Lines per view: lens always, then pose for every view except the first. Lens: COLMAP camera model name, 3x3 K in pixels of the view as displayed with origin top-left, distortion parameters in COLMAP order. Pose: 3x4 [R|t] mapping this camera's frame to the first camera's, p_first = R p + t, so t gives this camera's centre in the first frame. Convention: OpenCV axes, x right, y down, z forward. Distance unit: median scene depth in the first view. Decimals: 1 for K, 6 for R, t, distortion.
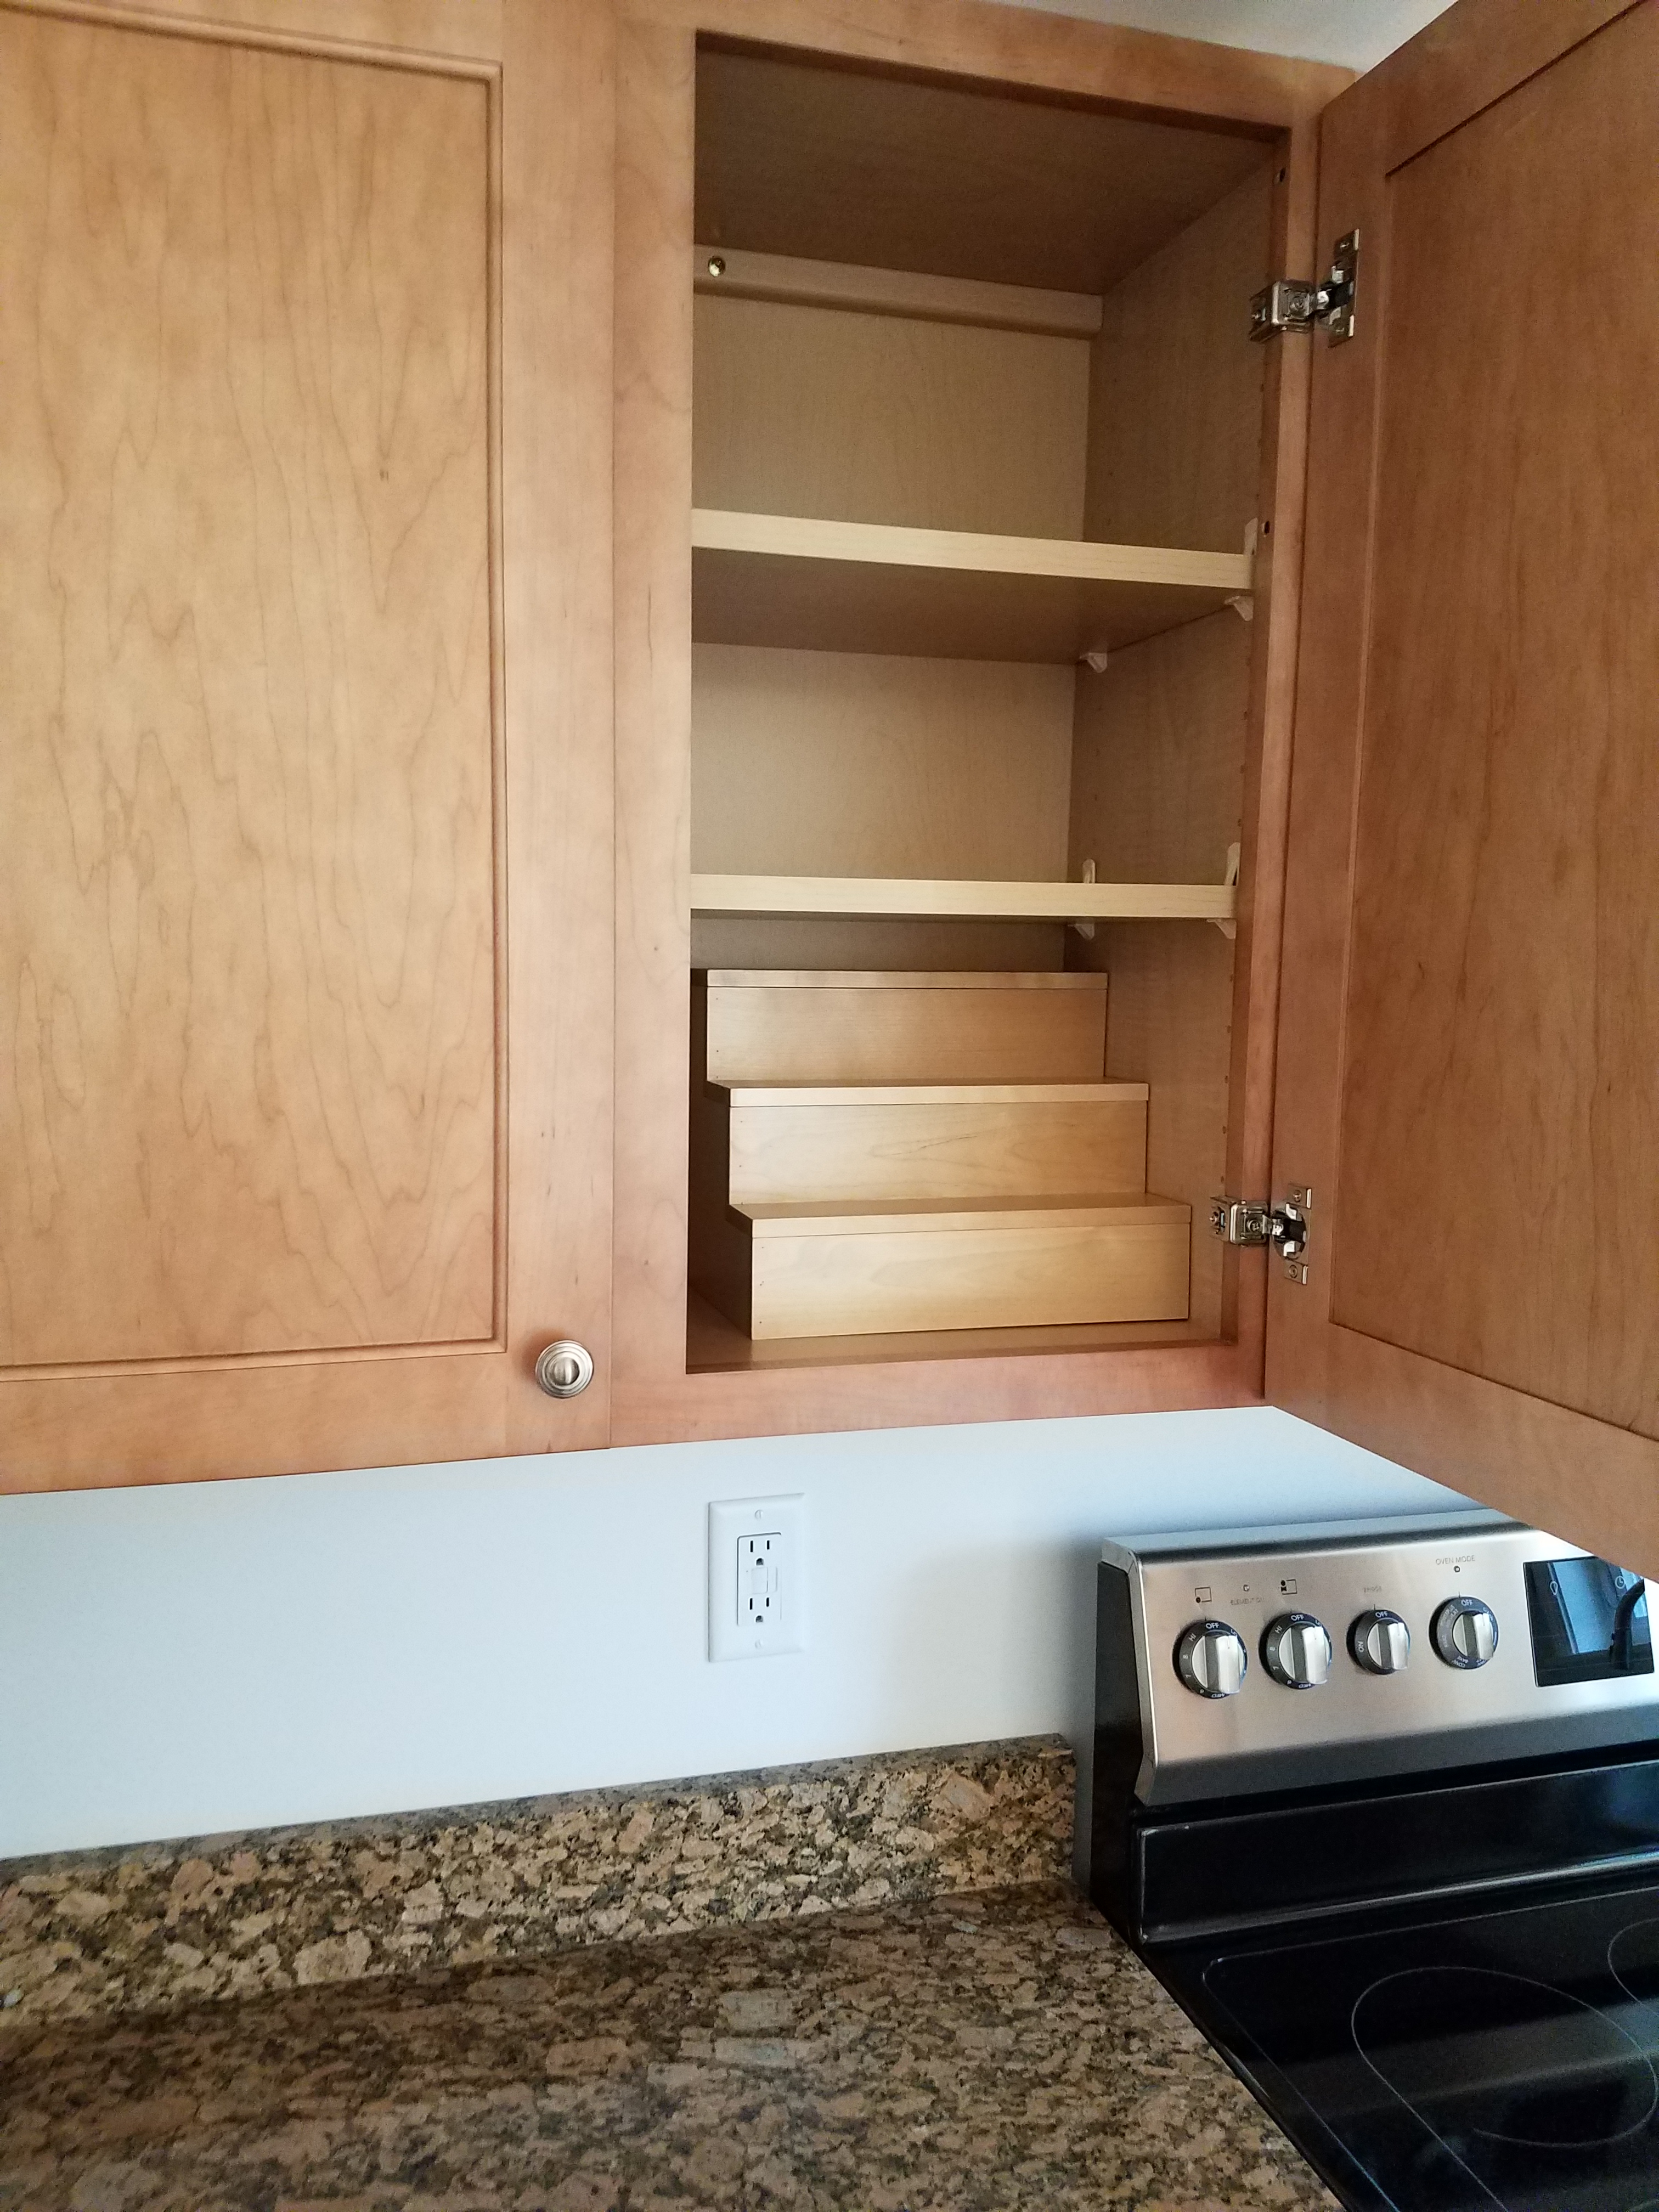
lens RADIAL K [[1717.5, 0, 804.7], [0, 1717.5, 1114.8], [0, 0, 1]] dist [0.233201, -0.379709]
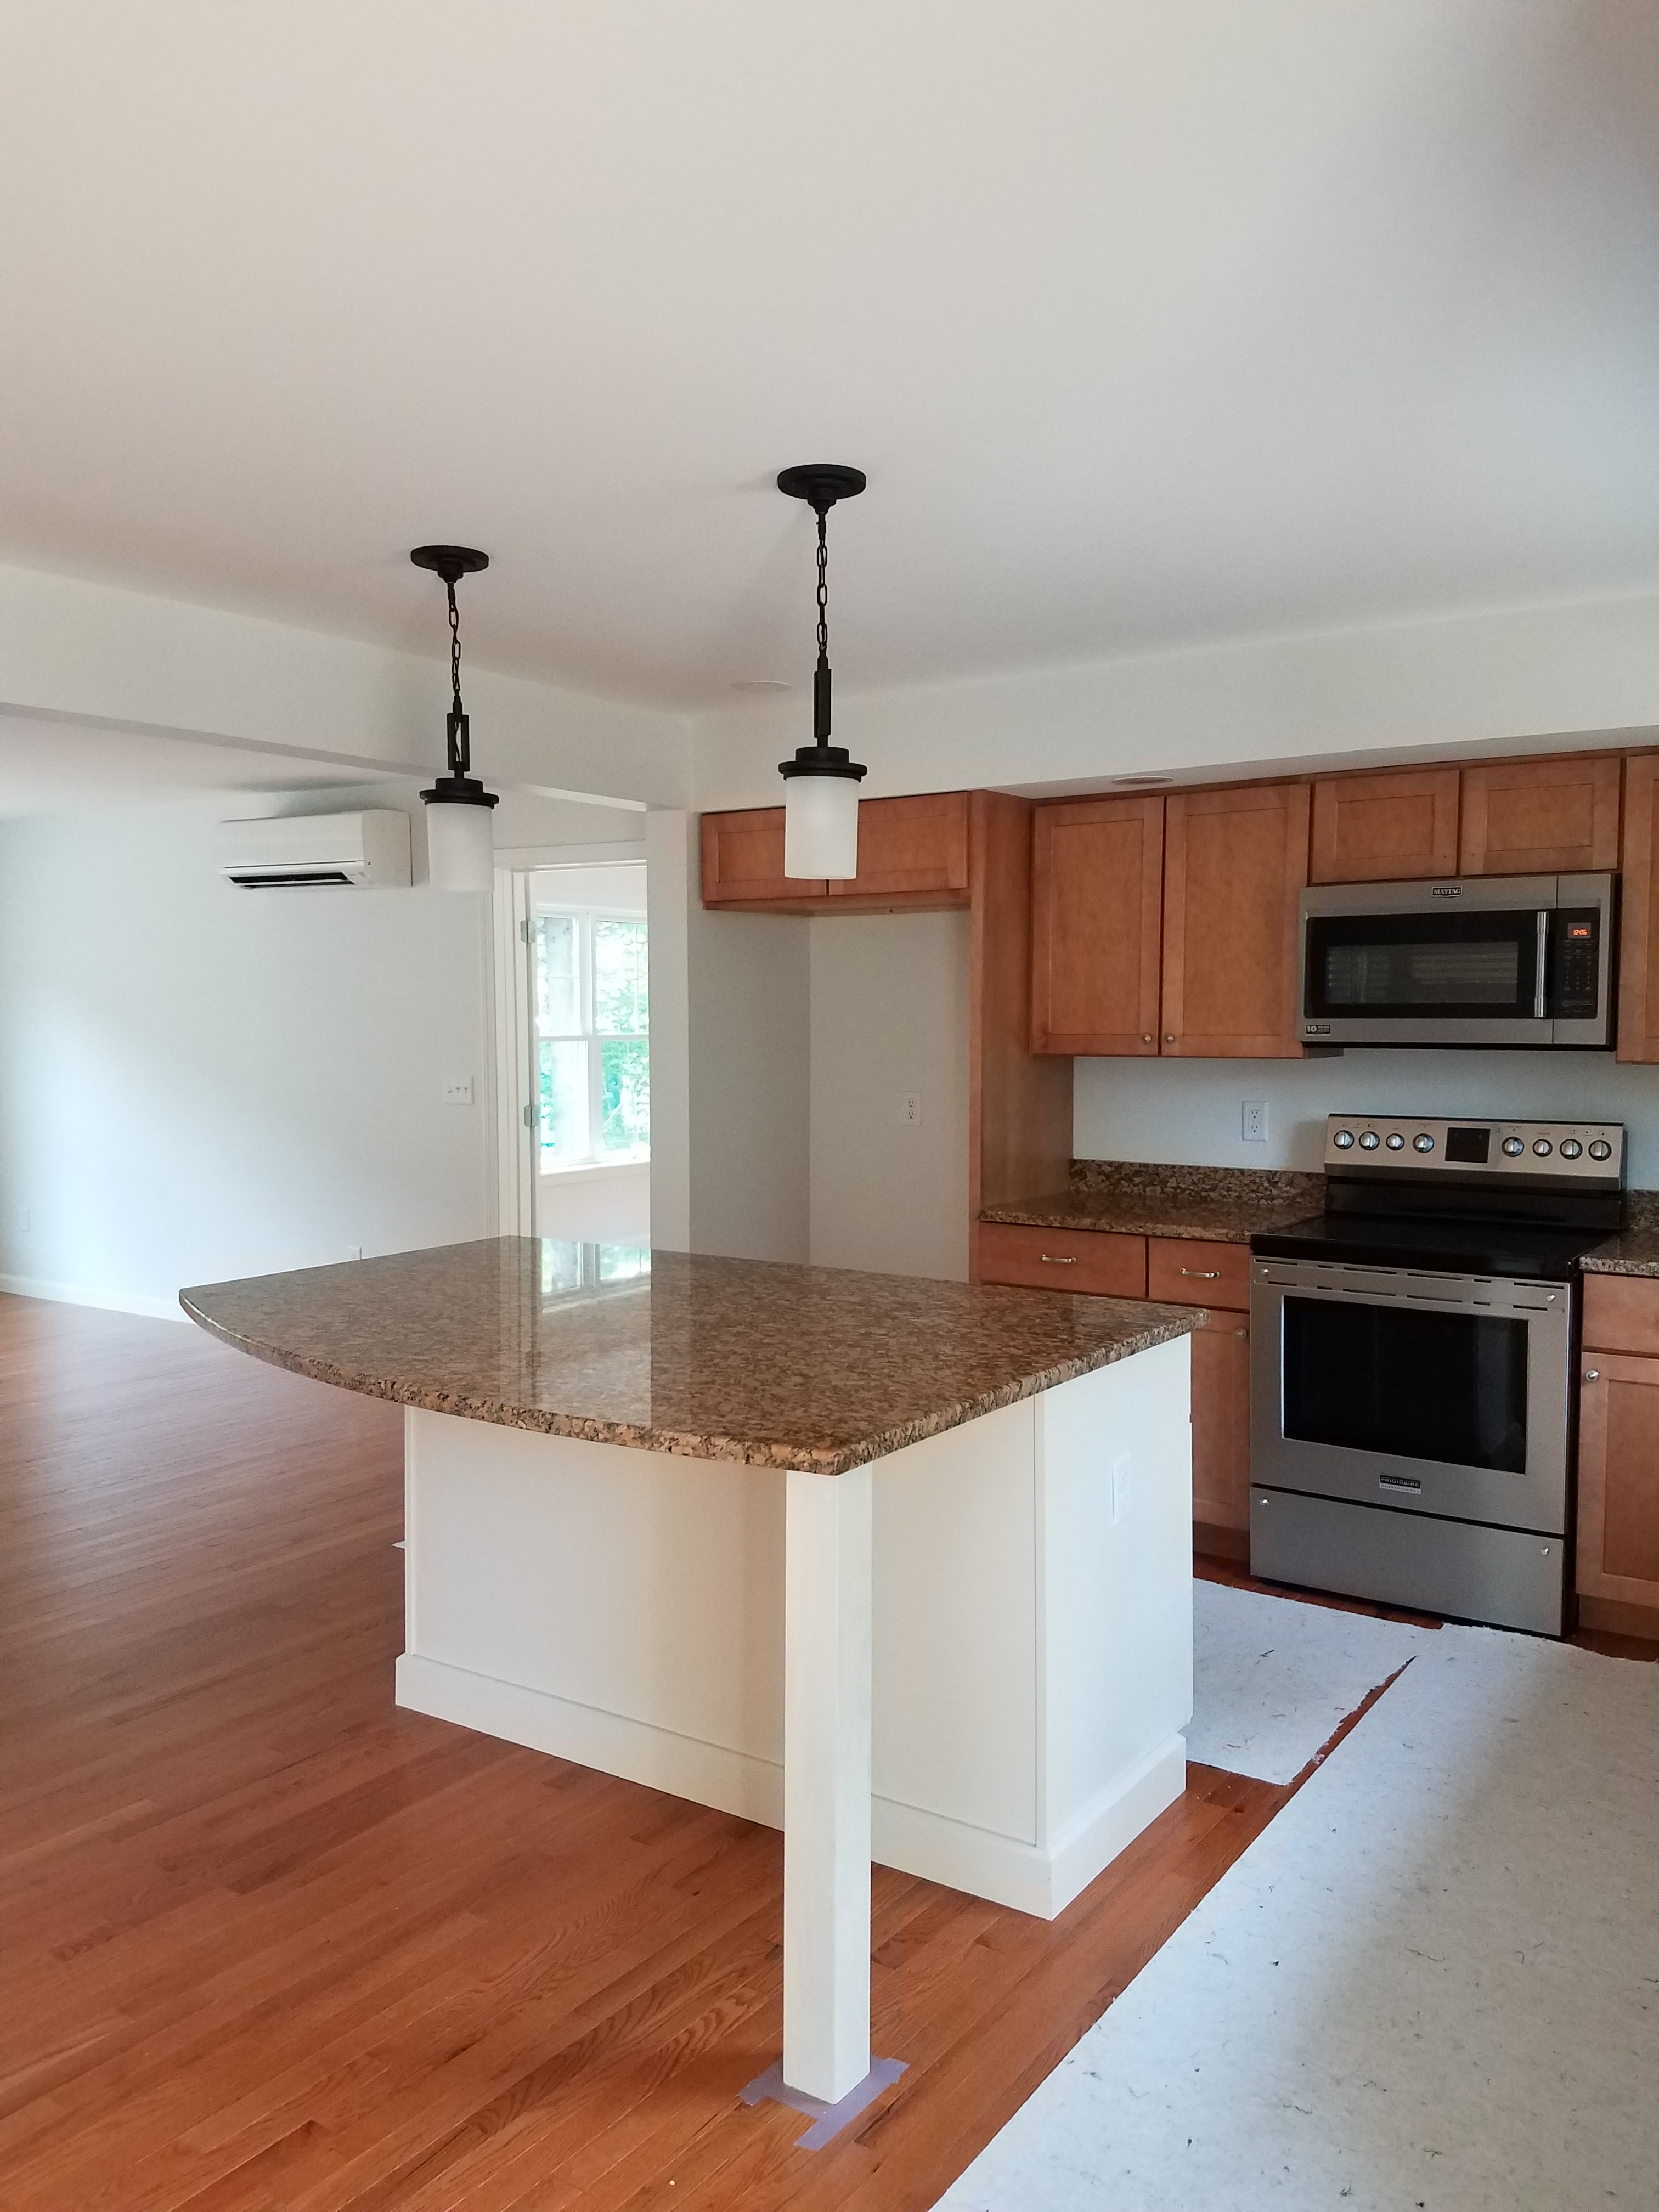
lens RADIAL K [[1717.5, 0, 804.7], [0, 1717.5, 1114.8], [0, 0, 1]] dist [0.233201, -0.379709]
pose [[0.627210, 0.030703, -0.778245, 2.481138], [-0.058275, 0.998272, -0.007582, 0.349687], [0.776667, 0.050108, 0.627915, -2.350538]]
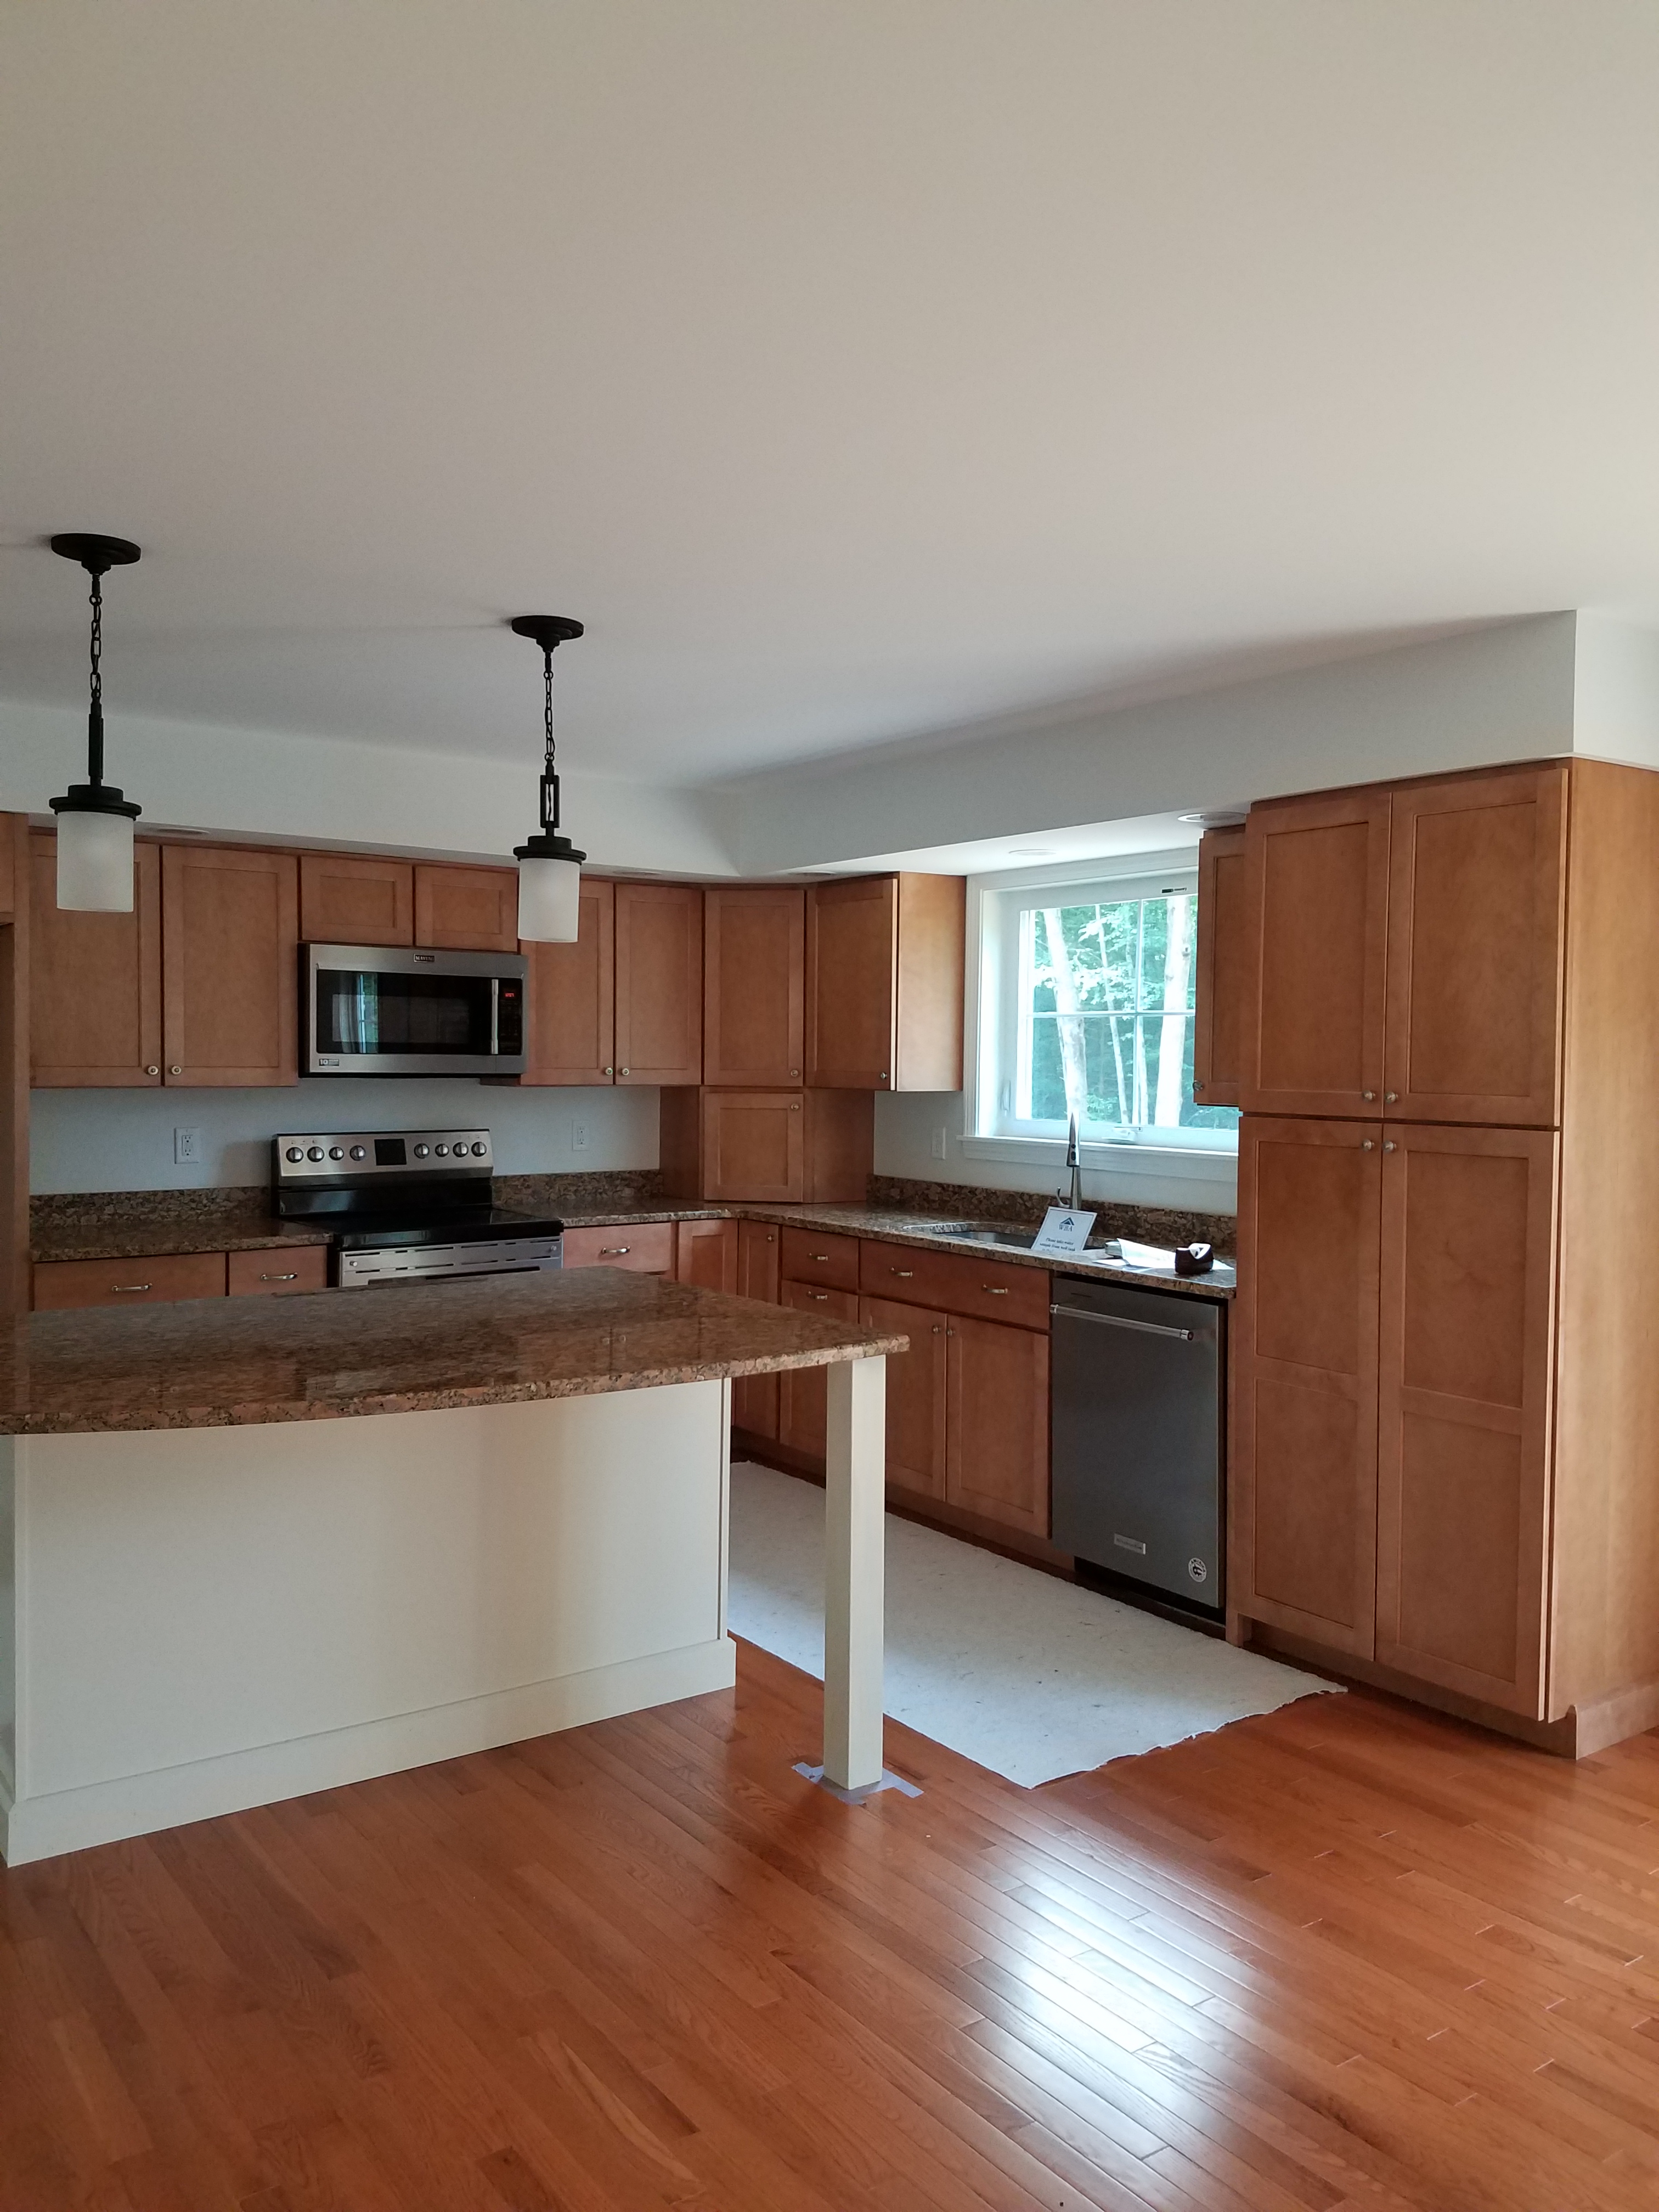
lens RADIAL K [[1717.5, 0, 804.7], [0, 1717.5, 1114.8], [0, 0, 1]] dist [0.233201, -0.379709]
pose [[0.943963, -0.021659, 0.329340, -0.014219], [0.038482, 0.998261, -0.044648, 0.456621], [-0.327801, 0.054820, 0.943155, -3.771635]]
